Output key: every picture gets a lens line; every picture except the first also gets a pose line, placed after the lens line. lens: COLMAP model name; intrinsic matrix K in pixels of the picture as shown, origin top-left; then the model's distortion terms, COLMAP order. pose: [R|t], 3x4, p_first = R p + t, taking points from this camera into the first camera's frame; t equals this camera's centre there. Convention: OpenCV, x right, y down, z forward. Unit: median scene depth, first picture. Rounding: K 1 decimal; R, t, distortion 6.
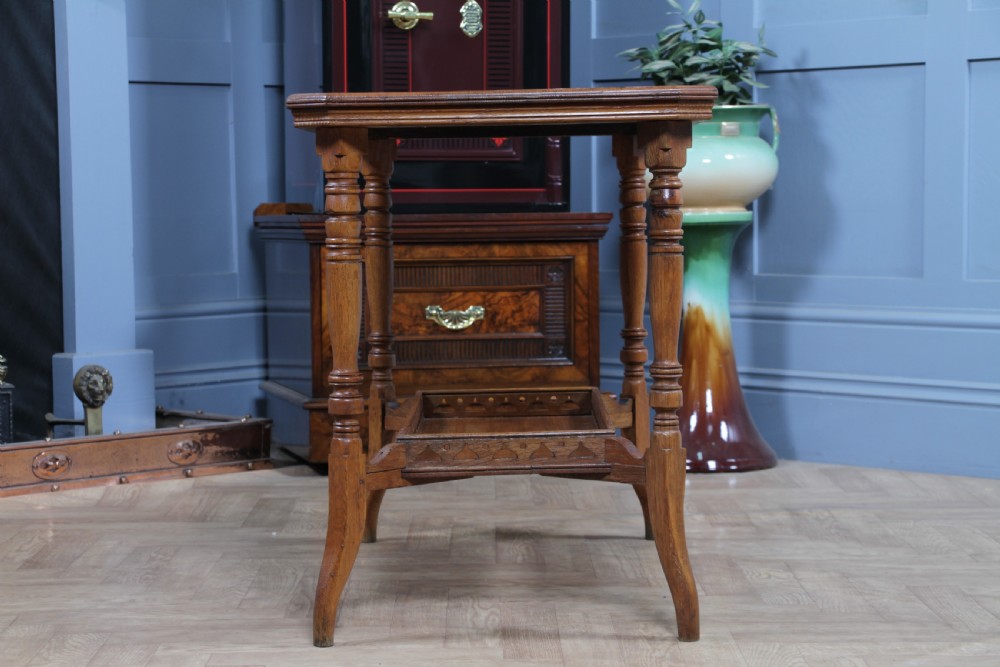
lens RADIAL K [[2438.2, 0, 477.2], [0, 2438.2, 352.7], [0, 0, 1]] dist [0.357457, 0.000000]
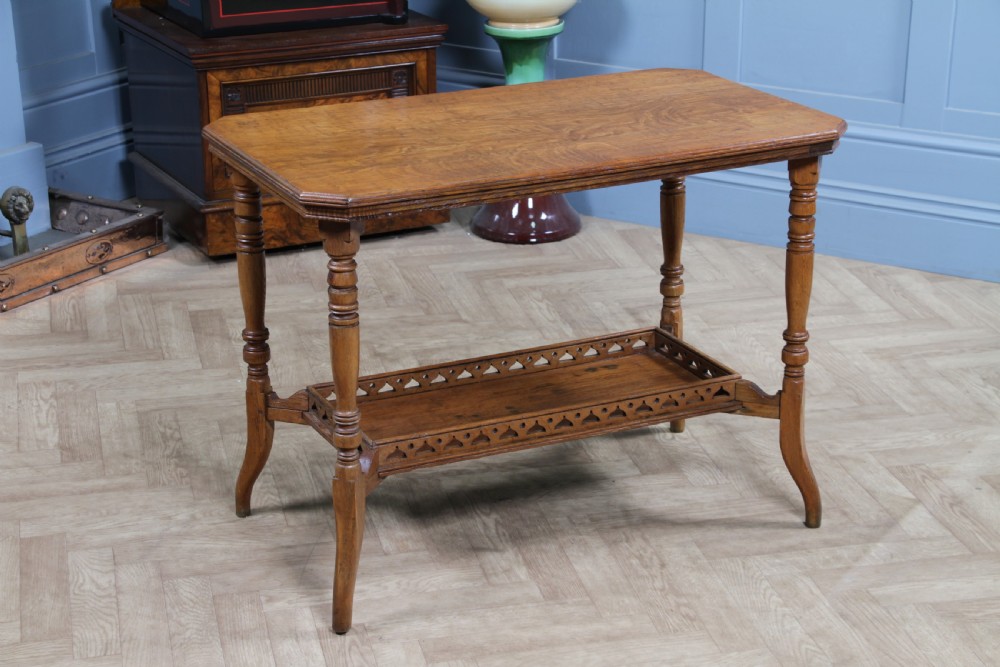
lens RADIAL K [[2105.6, 0, 479.6], [0, 2105.6, 370.4], [0, 0, 1]] dist [0.269123, 0.000000]
pose [[0.975348, -0.076324, 0.207053, -0.154628], [0.010899, 0.953799, 0.300249, -0.206140], [-0.220403, -0.290591, 0.931117, -0.000696]]
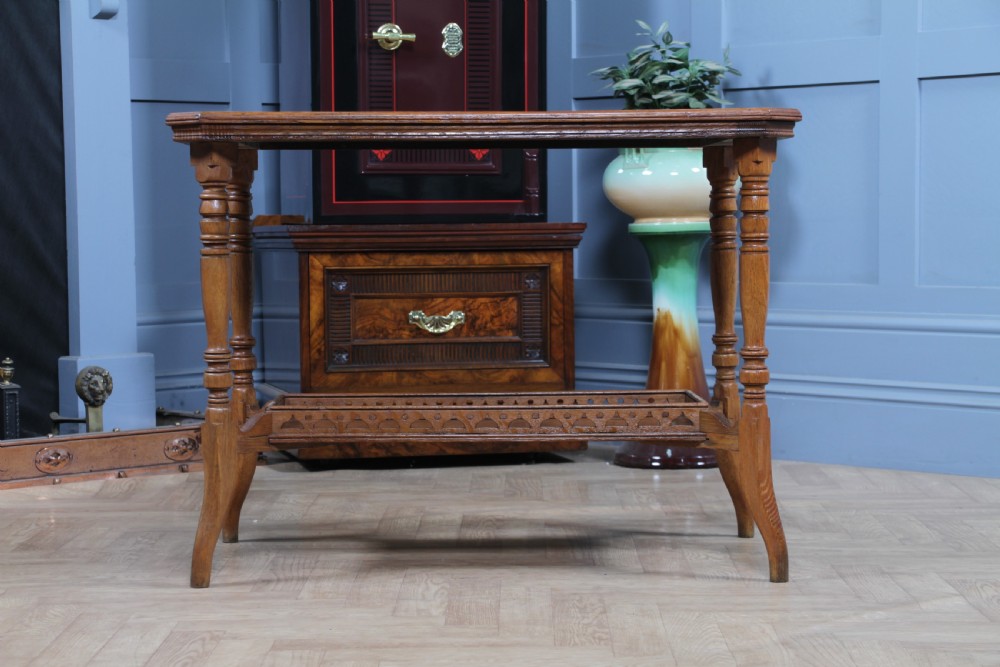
lens RADIAL K [[2438.2, 0, 473.2], [0, 2438.2, 350.2], [0, 0, 1]] dist [0.357457, 0.000000]
pose [[0.999769, 0.000159, -0.021471, 0.029462], [-0.000378, 0.999948, -0.010186, 0.008580], [0.021469, 0.010192, 0.999718, -0.056107]]
